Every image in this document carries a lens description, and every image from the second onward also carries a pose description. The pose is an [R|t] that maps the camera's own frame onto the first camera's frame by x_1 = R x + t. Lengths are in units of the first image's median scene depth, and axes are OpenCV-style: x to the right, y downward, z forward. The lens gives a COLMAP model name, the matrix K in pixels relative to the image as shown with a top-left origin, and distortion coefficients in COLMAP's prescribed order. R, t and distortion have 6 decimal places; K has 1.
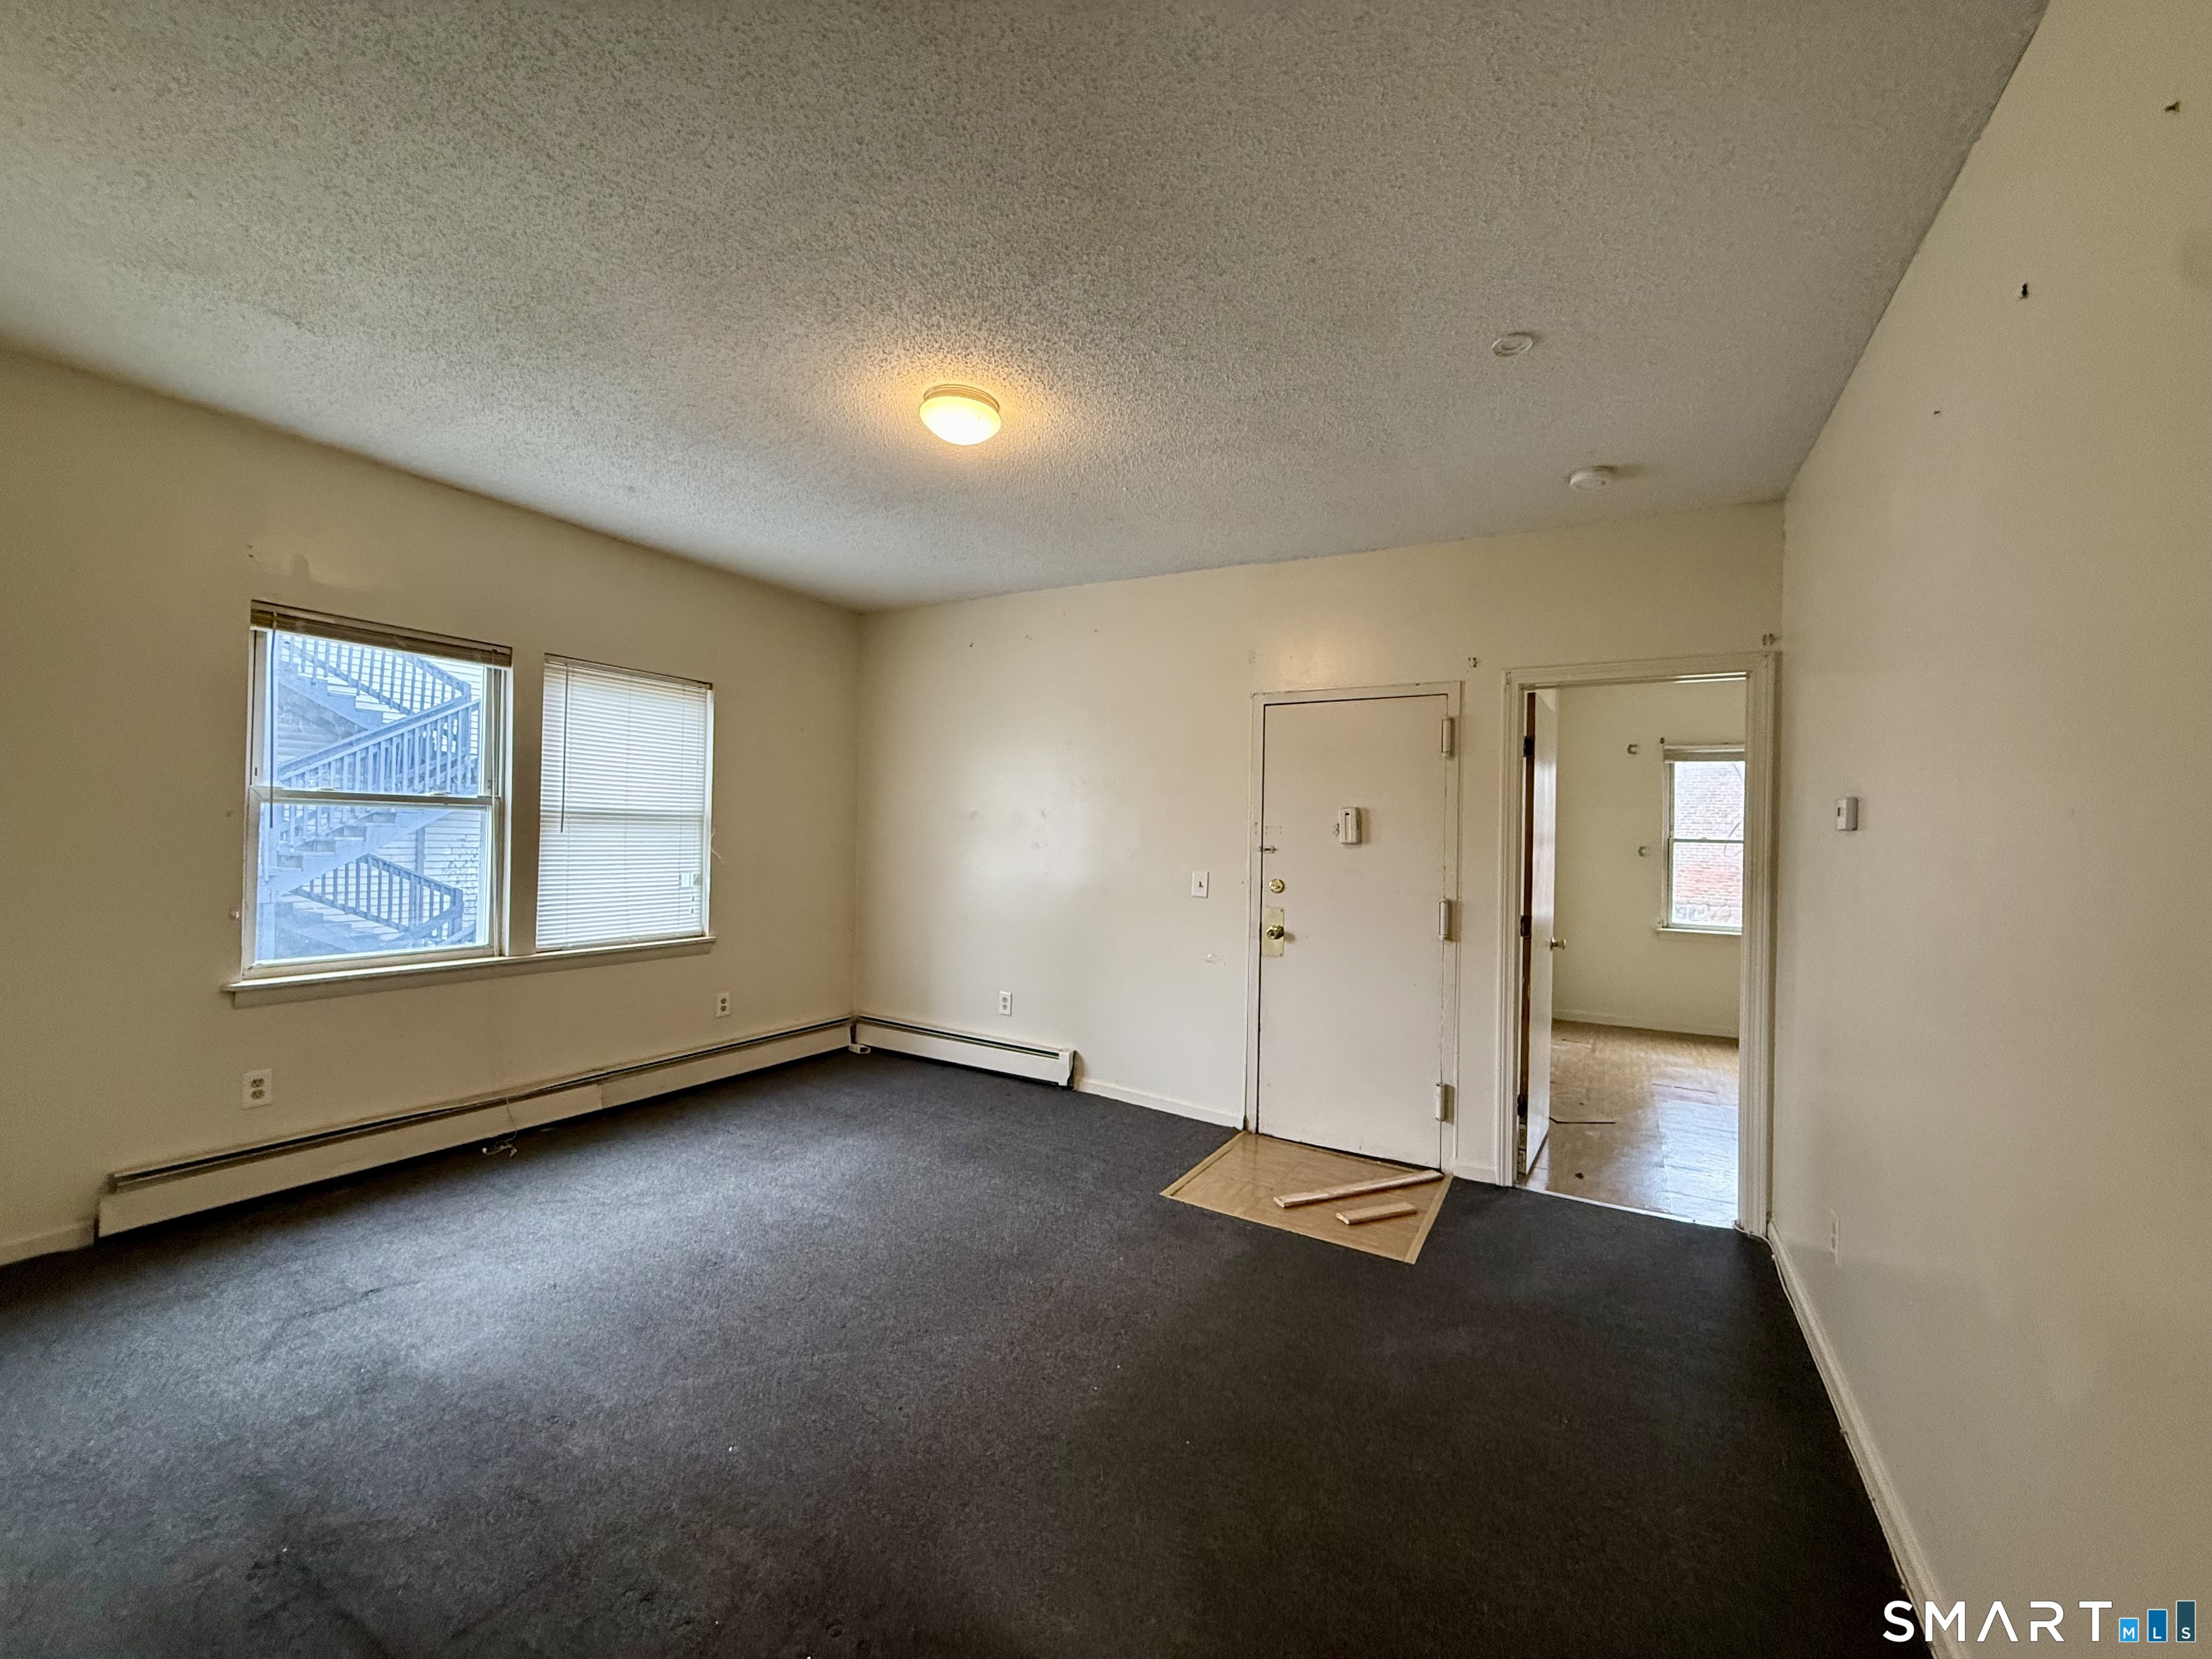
lens RADIAL K [[873.3, 0, 1101.5], [0, 873.3, 837.4], [0, 0, 1]] dist [0.000411, 0.000361]
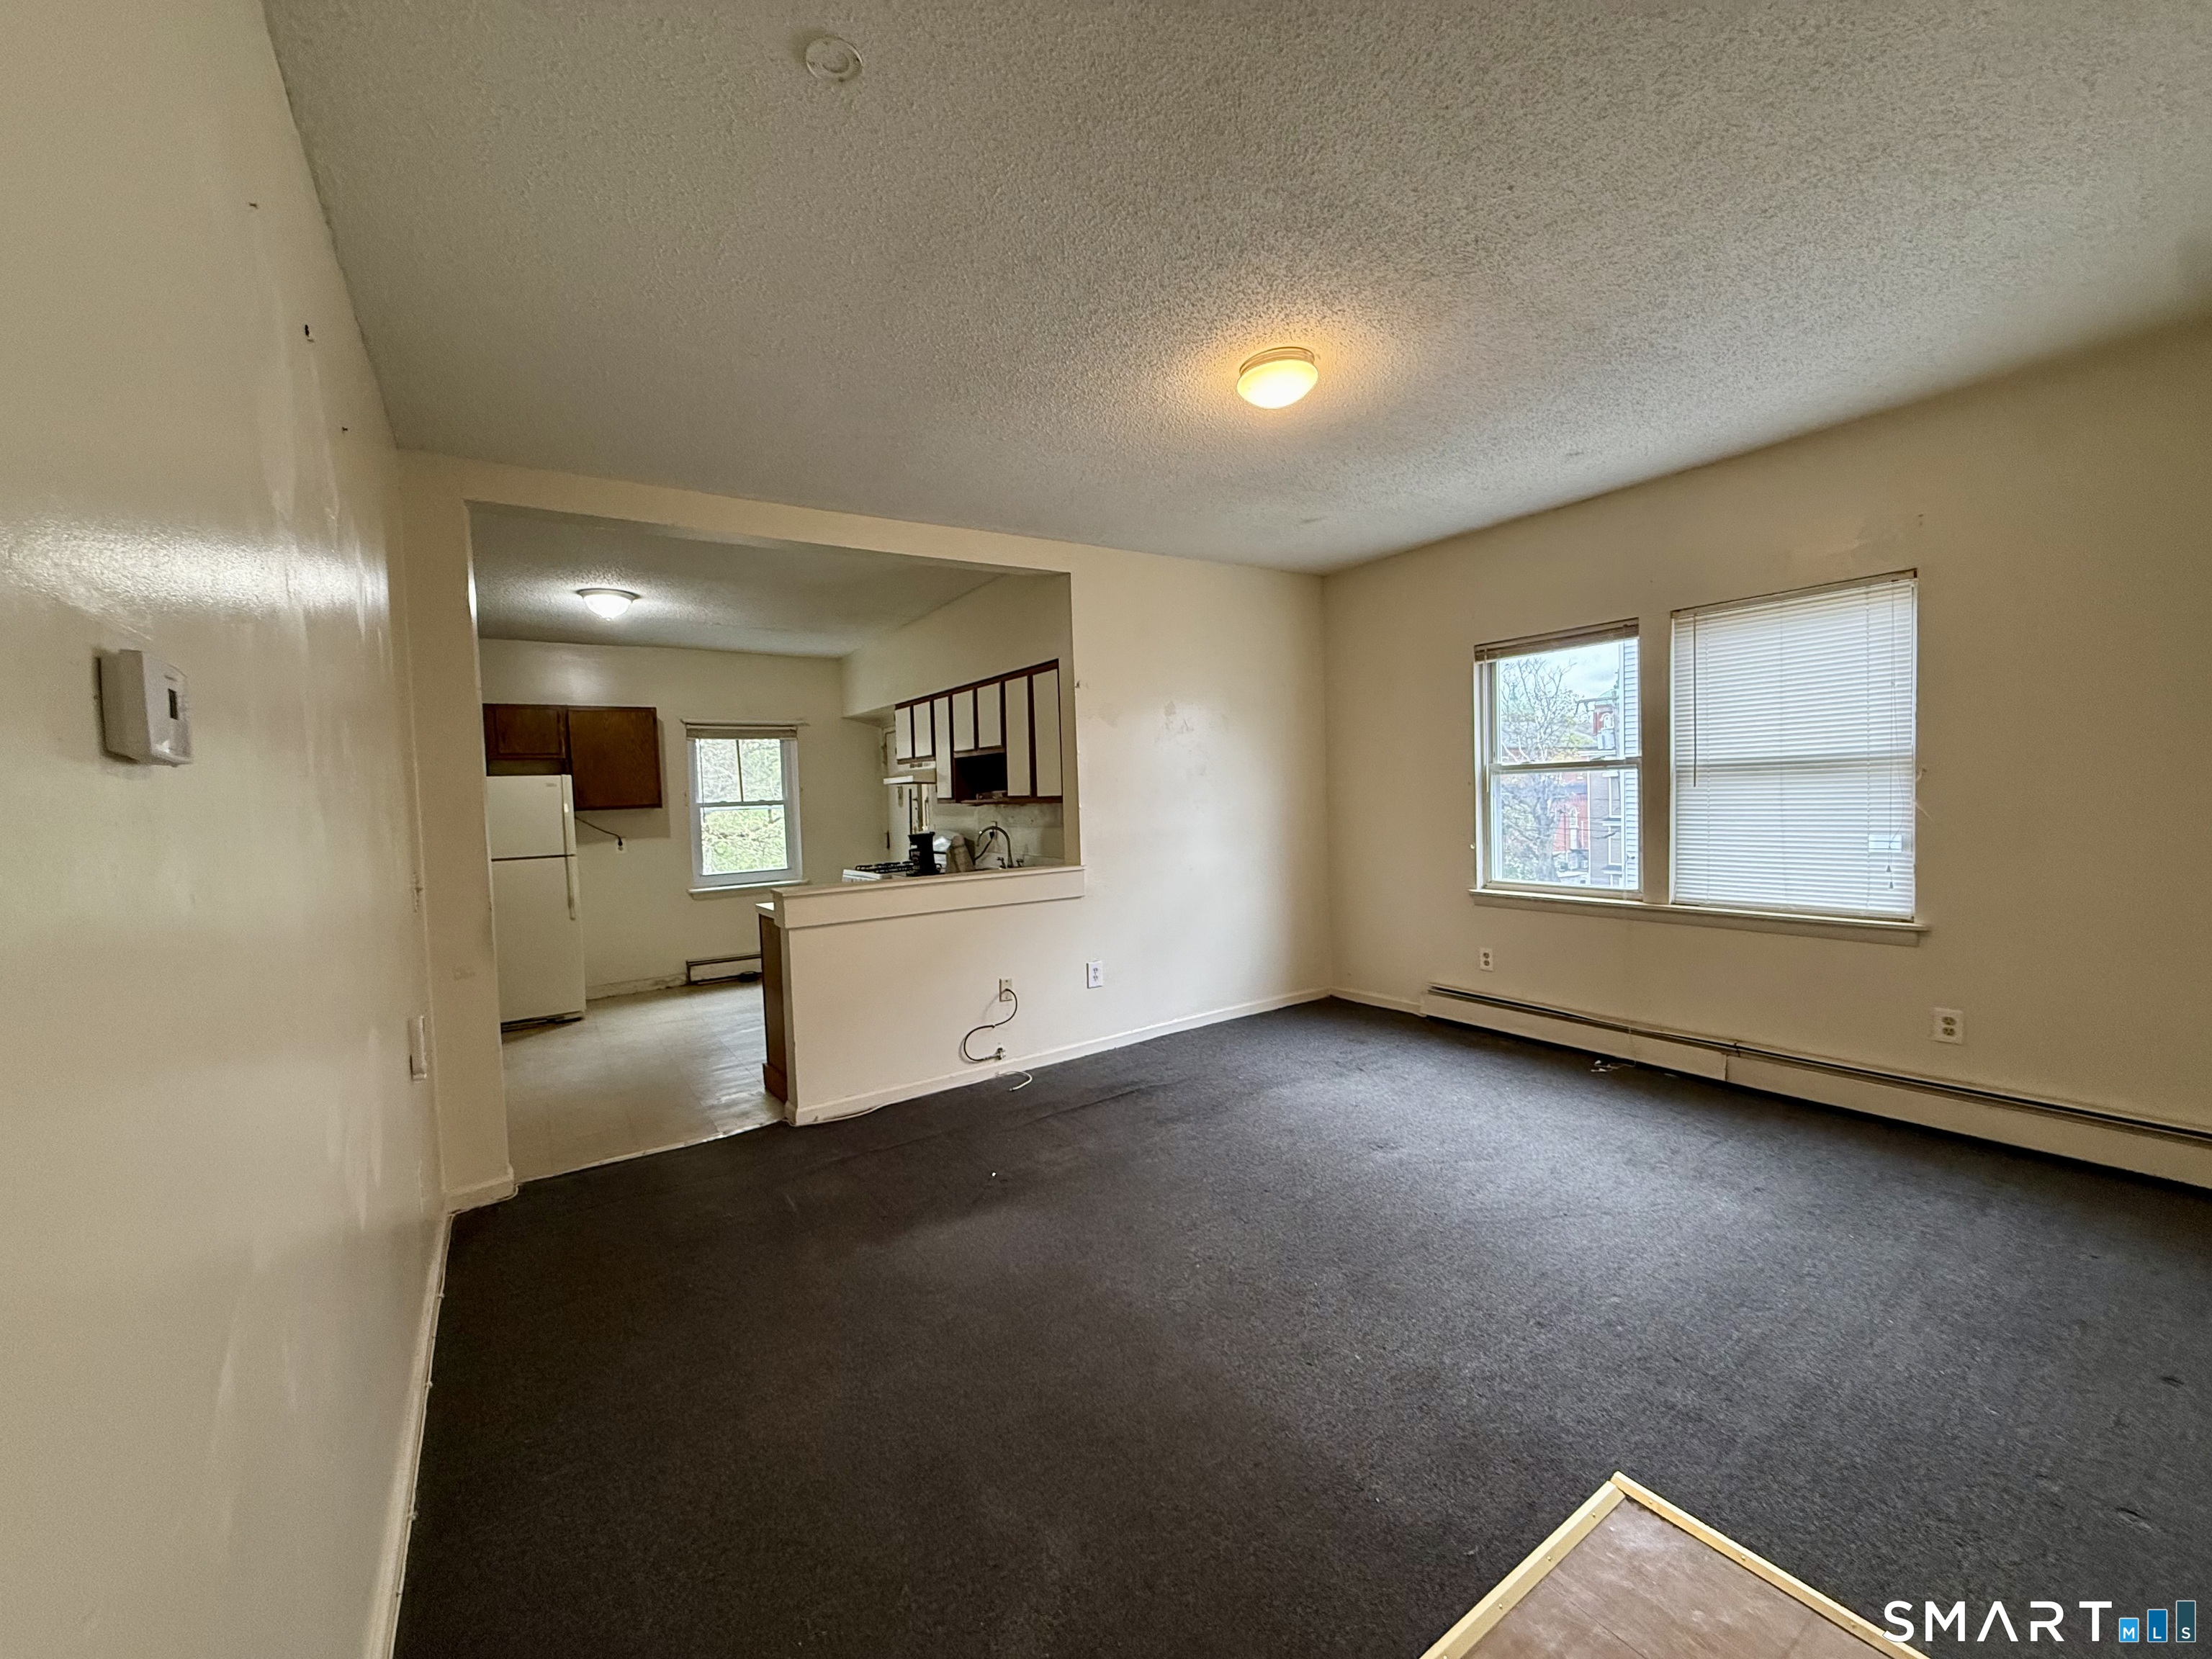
lens RADIAL K [[873.3, 0, 1101.5], [0, 873.3, 837.4], [0, 0, 1]] dist [0.000411, 0.000361]
pose [[-0.429020, 0.035800, -0.902585, 0.600133], [0.021488, 0.999336, 0.029424, 0.008679], [0.903039, -0.006771, -0.429505, 0.870481]]
